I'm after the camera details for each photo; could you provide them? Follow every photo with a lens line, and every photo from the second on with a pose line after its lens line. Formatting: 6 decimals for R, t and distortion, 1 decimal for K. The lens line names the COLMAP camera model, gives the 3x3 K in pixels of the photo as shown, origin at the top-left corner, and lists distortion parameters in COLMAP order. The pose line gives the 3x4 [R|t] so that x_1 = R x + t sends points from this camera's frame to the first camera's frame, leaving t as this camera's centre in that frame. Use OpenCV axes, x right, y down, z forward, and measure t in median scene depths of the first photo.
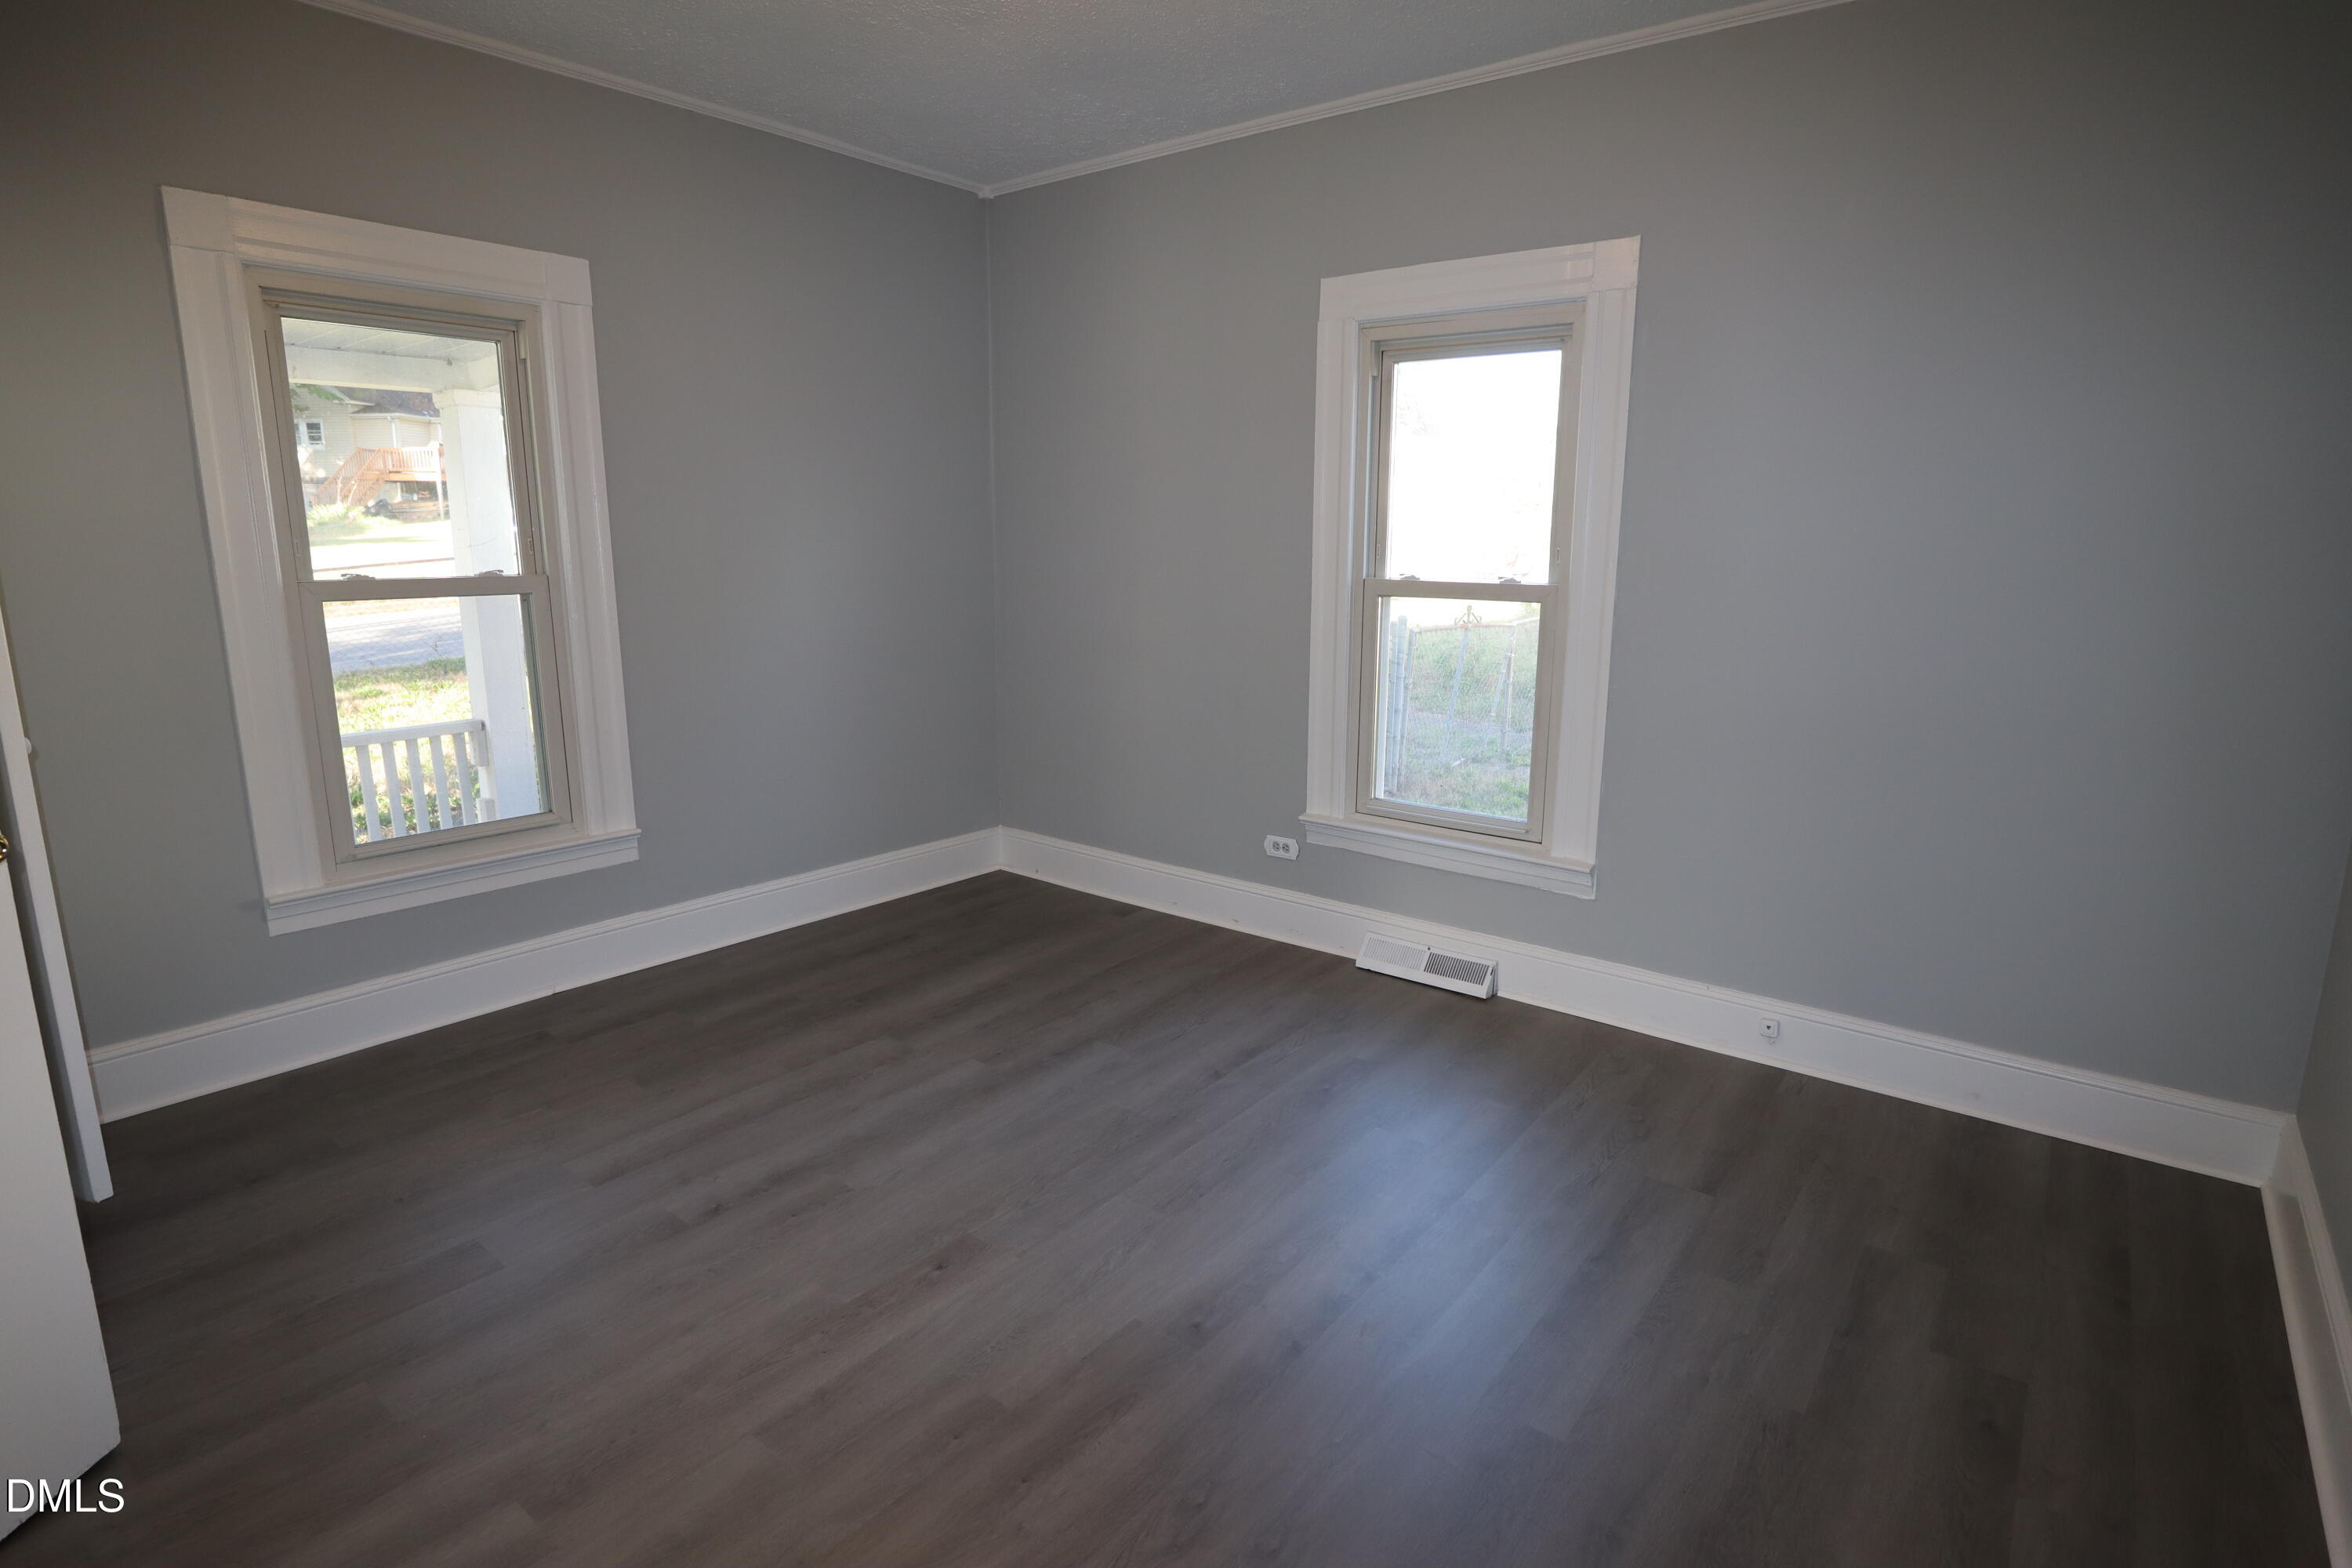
lens RADIAL K [[1179.6, 0, 1123.2], [0, 1179.6, 753.1], [0, 0, 1]] dist [-0.035670, 0.004656]
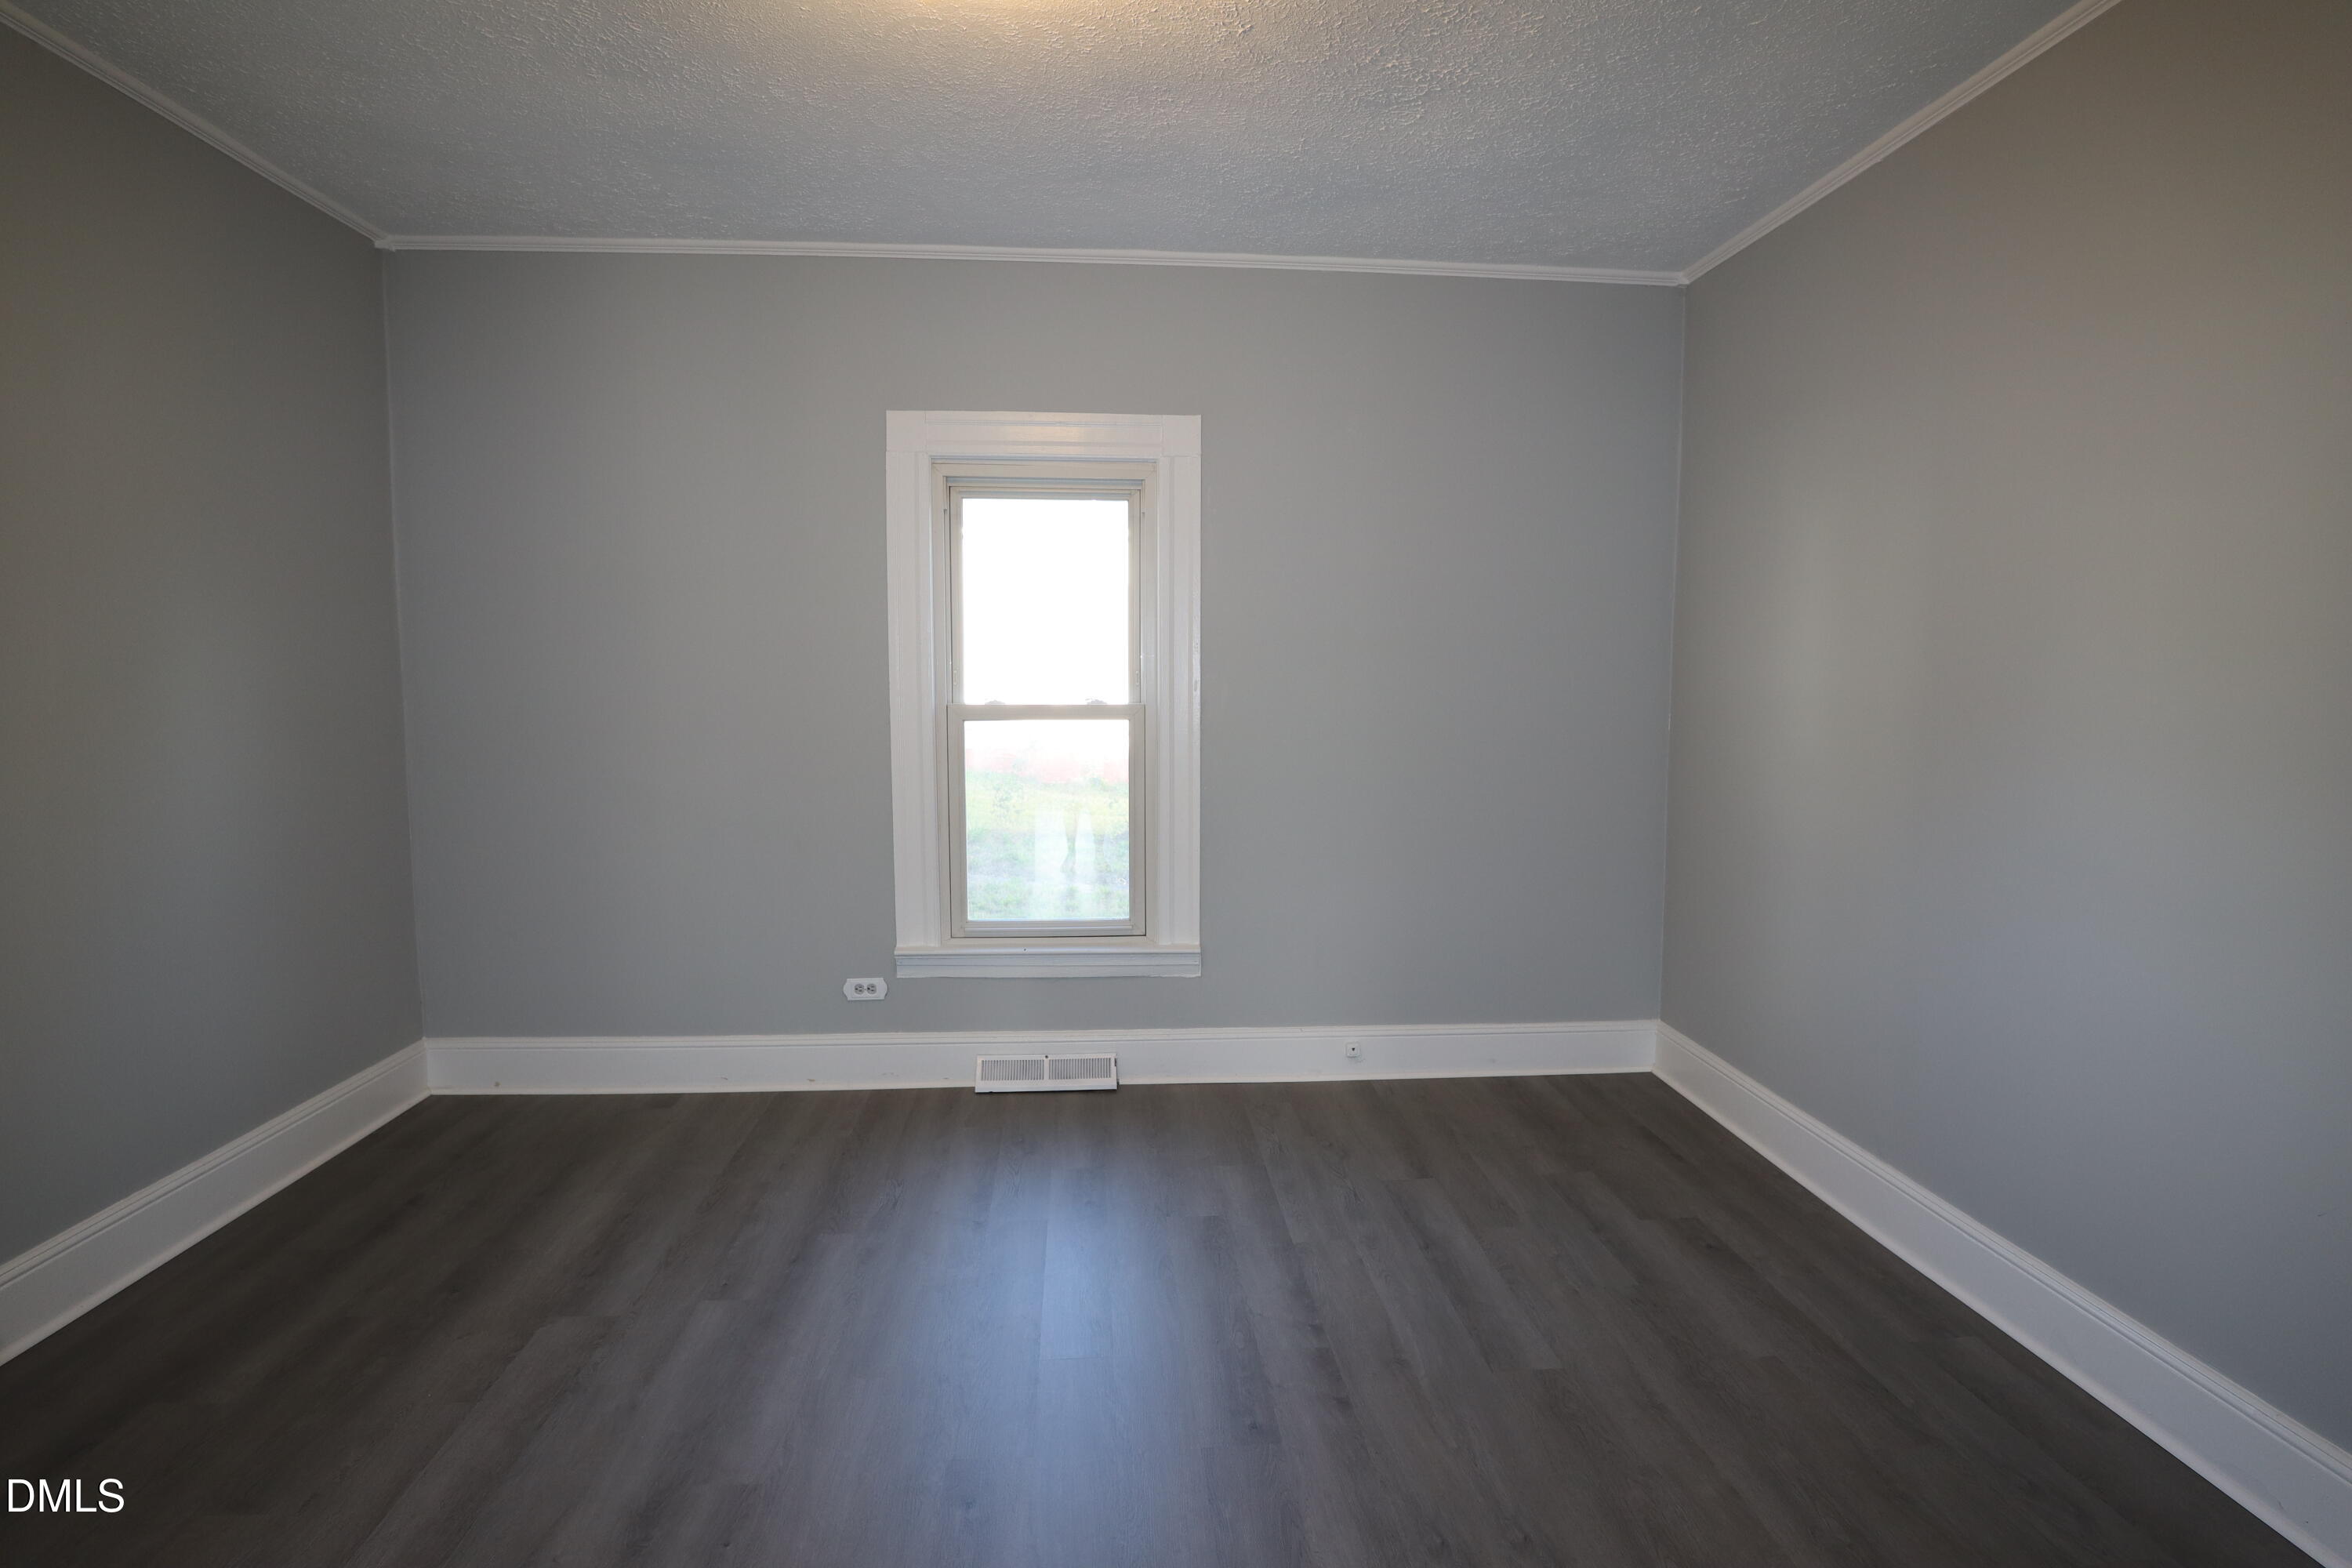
lens RADIAL K [[1179.6, 0, 1230.7], [0, 1179.6, 763.5], [0, 0, 1]] dist [-0.035670, 0.004656]
pose [[0.738956, -0.060114, 0.671067, -0.308686], [0.125955, 0.990778, -0.049944, -0.017502], [-0.661876, 0.121431, 0.739713, 0.099058]]
